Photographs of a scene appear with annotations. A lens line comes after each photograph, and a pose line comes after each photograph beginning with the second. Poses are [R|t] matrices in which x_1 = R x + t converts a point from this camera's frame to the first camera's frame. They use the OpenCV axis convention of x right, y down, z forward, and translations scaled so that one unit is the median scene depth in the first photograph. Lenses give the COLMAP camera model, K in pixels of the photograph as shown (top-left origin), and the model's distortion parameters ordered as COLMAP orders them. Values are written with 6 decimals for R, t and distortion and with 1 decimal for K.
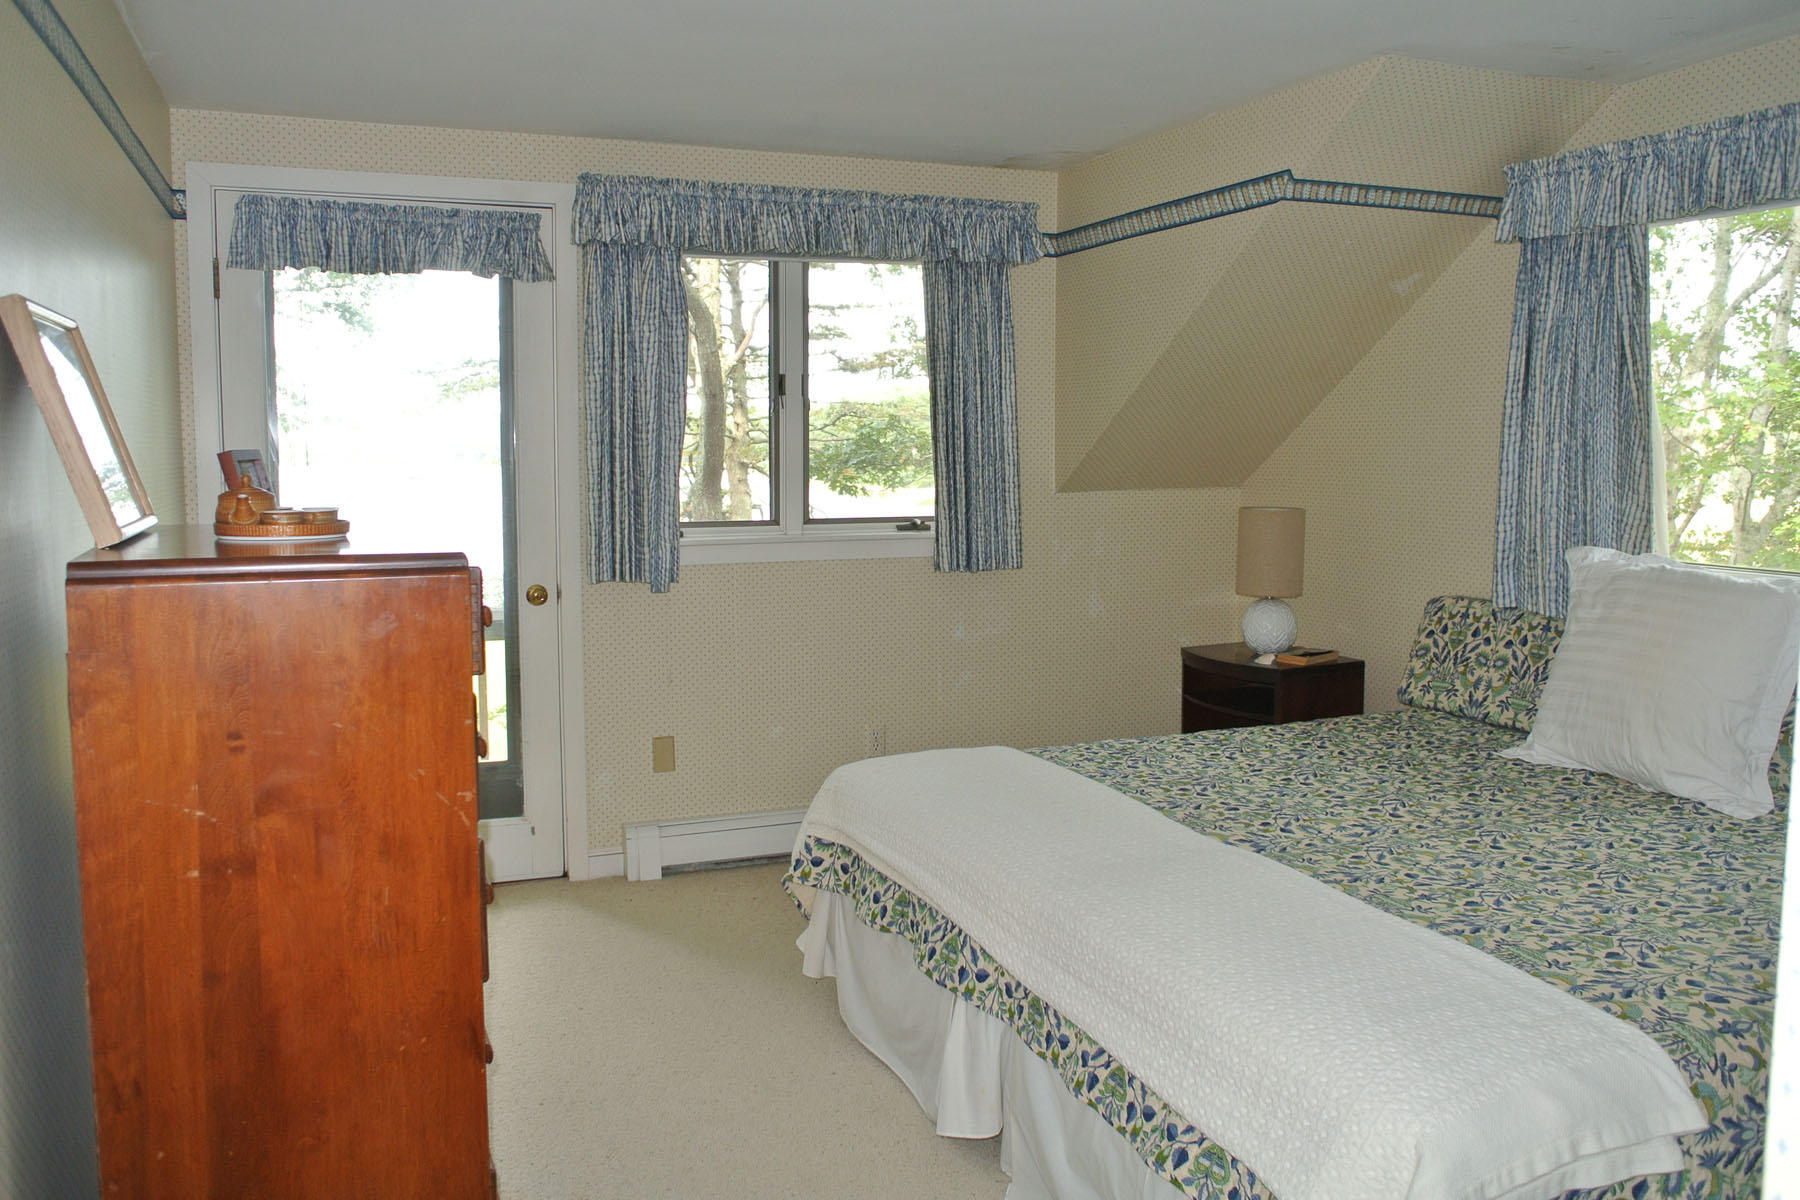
lens RADIAL K [[1452.4, 0, 901.2], [0, 1452.4, 595.3], [0, 0, 1]] dist [-0.016809, -0.005356]
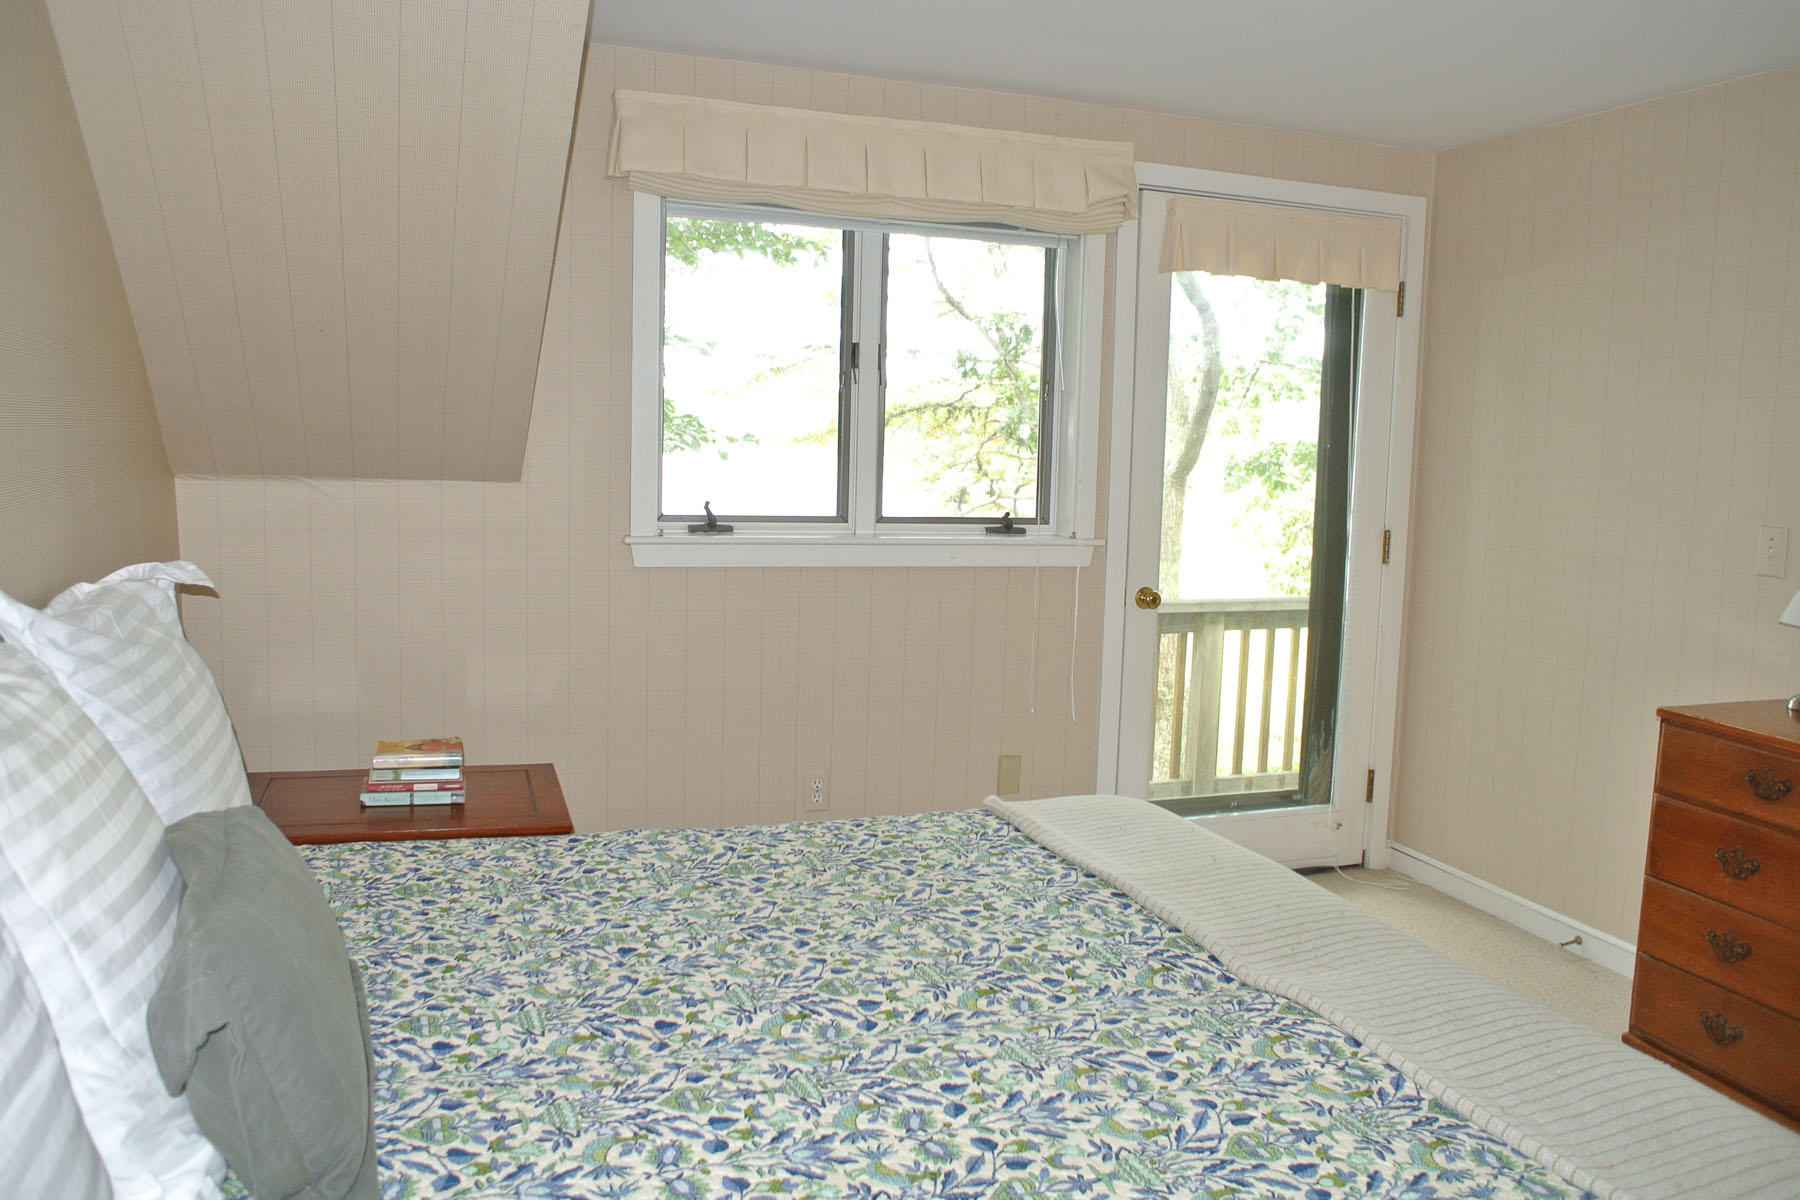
lens RADIAL K [[1452.4, 0, 900.7], [0, 1452.4, 599.0], [0, 0, 1]] dist [-0.016809, -0.005356]
pose [[-0.999512, -0.025577, 0.017912, 0.636348], [-0.020941, 0.974574, 0.223086, -0.170923], [-0.023163, 0.222602, -0.974634, 1.608842]]
